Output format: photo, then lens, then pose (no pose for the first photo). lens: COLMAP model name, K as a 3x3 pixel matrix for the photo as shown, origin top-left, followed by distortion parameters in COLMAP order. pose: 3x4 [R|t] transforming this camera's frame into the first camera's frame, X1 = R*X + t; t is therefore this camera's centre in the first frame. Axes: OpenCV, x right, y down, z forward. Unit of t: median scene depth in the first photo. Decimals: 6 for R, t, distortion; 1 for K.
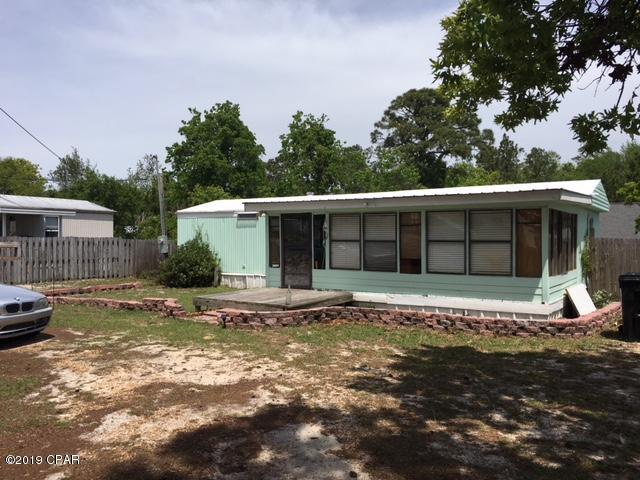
lens RADIAL K [[546.0, 0, 319.5], [0, 546.0, 239.0], [0, 0, 1]] dist [0.081917, -0.113392]
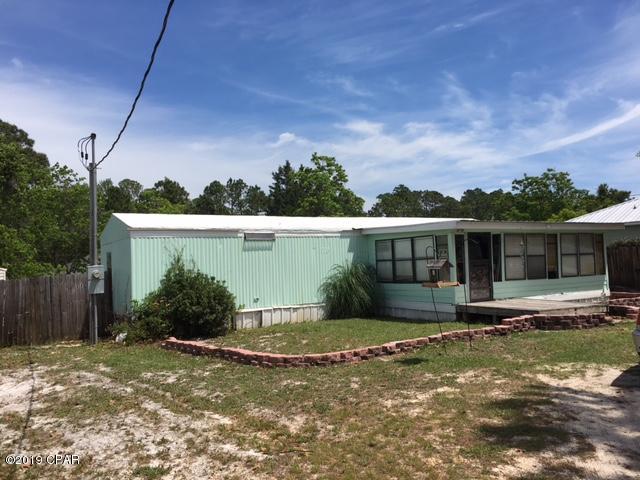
lens RADIAL K [[546.0, 0, 320.3], [0, 546.0, 239.5], [0, 0, 1]] dist [0.081917, -0.113392]
pose [[0.456656, 0.017781, 0.889466, -1.211222], [0.037722, 0.998514, -0.039327, -0.002078], [-0.888843, 0.051512, 0.455306, 0.805980]]
